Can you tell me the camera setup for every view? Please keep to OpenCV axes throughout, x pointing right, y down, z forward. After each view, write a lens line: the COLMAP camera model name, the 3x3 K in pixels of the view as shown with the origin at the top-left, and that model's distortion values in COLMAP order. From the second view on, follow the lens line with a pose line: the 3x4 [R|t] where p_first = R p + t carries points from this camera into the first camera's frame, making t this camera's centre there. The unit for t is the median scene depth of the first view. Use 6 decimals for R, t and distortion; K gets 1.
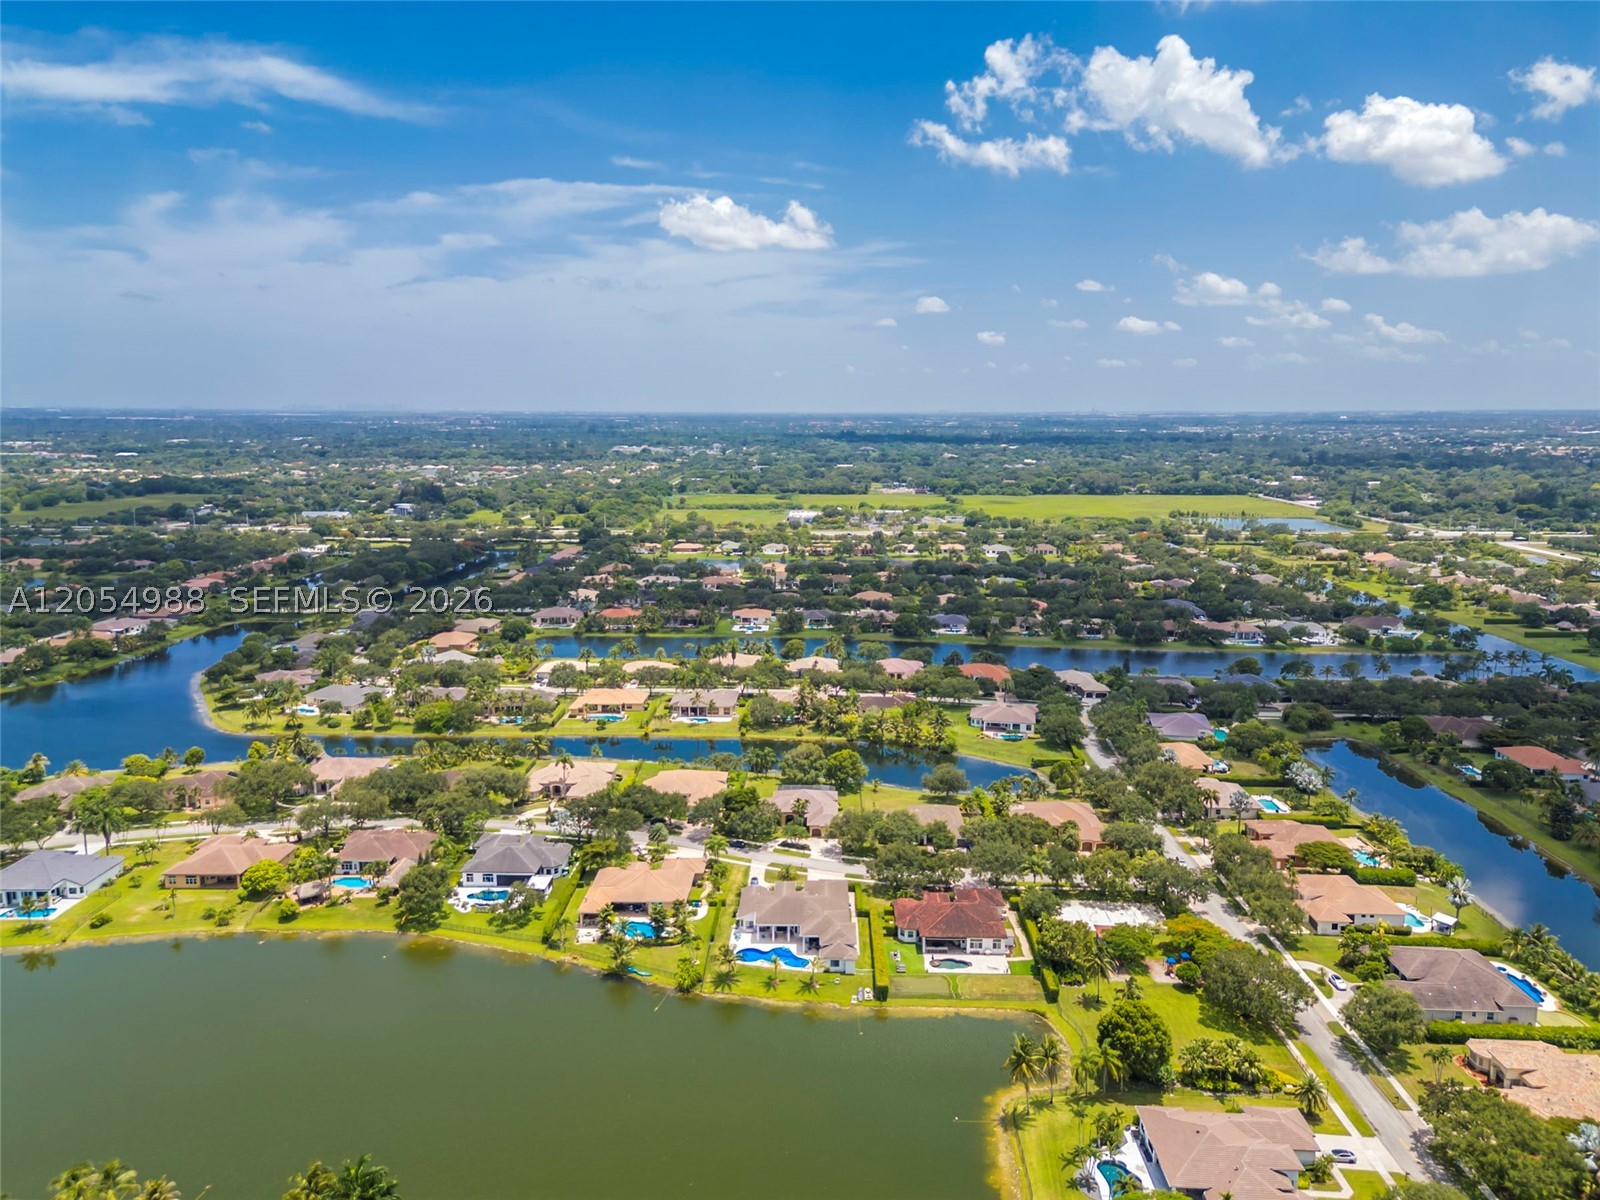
lens RADIAL K [[1169.2, 0, 800.0], [0, 1169.2, 600.0], [0, 0, 1]] dist [0.198618, -0.054299]
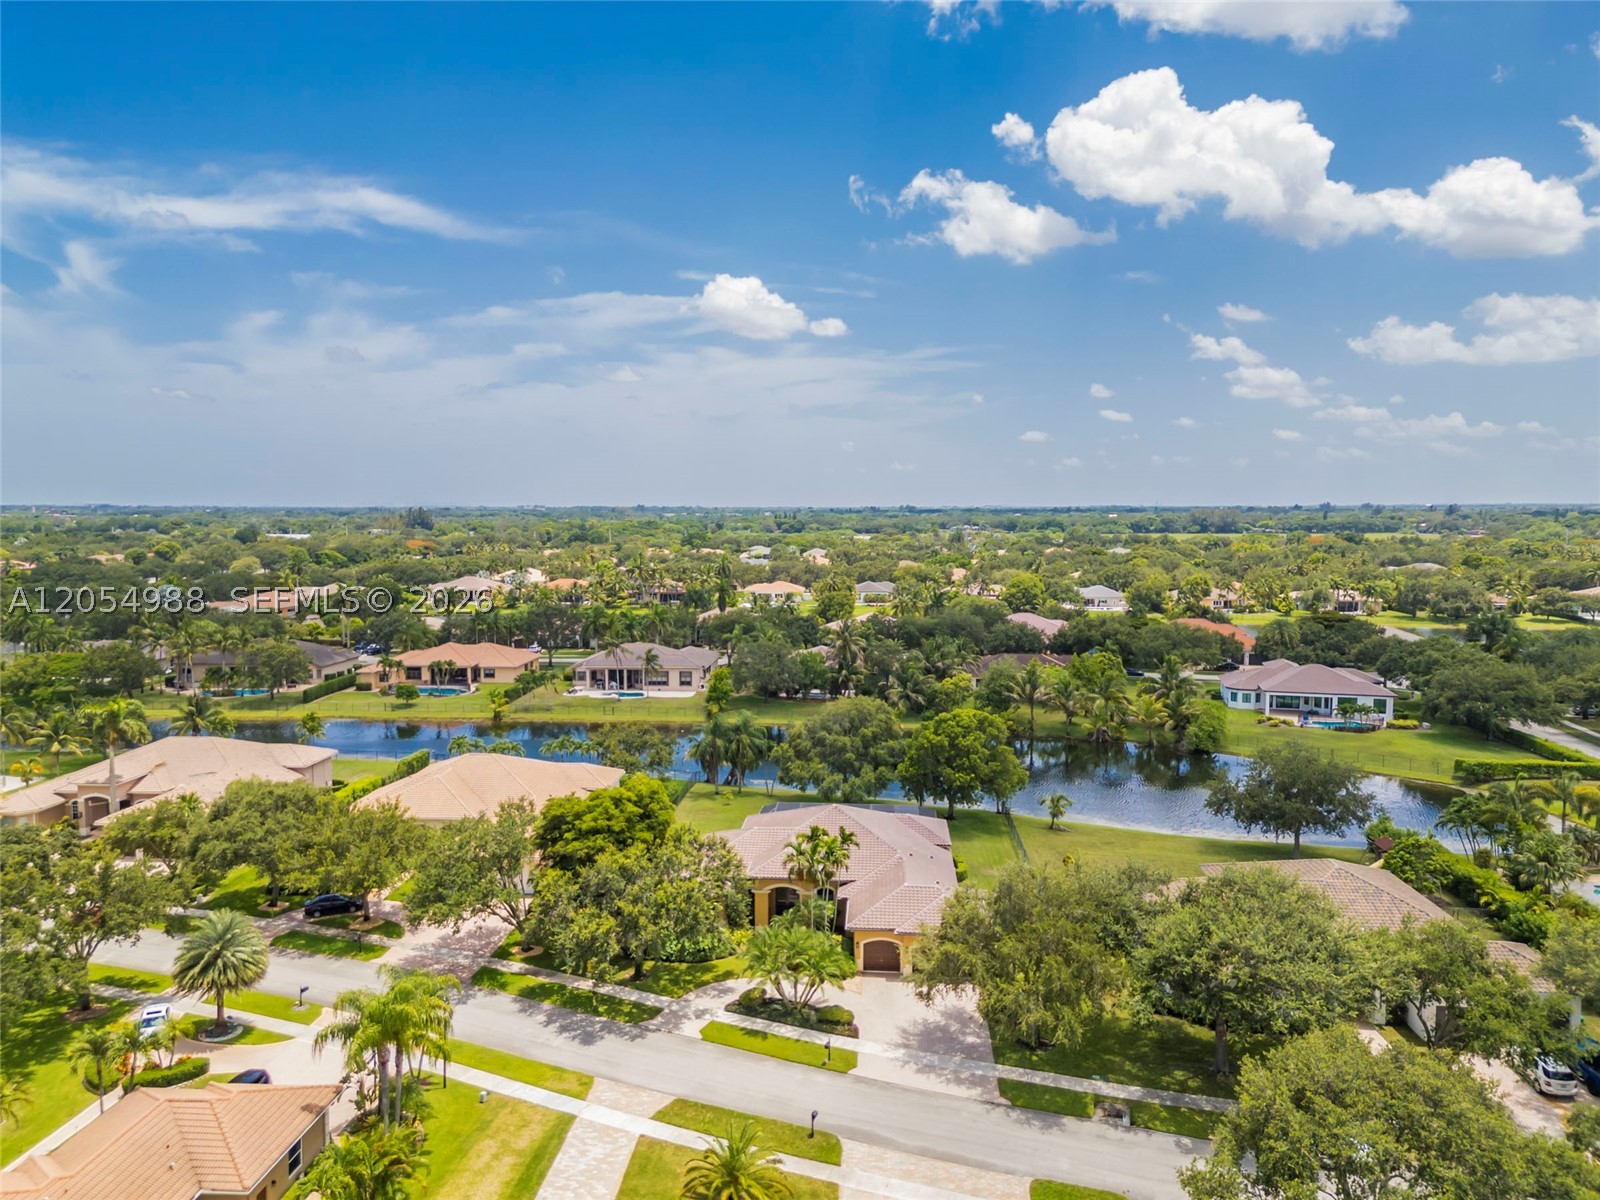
lens RADIAL K [[1149.2, 0, 796.9], [0, 1149.2, 587.8], [0, 0, 1]] dist [0.103092, -0.053388]
pose [[0.998629, 0.001187, -0.052326, 0.001866], [-0.006344, 0.995118, -0.098487, 0.031012], [0.051954, 0.098683, 0.993762, 0.161059]]
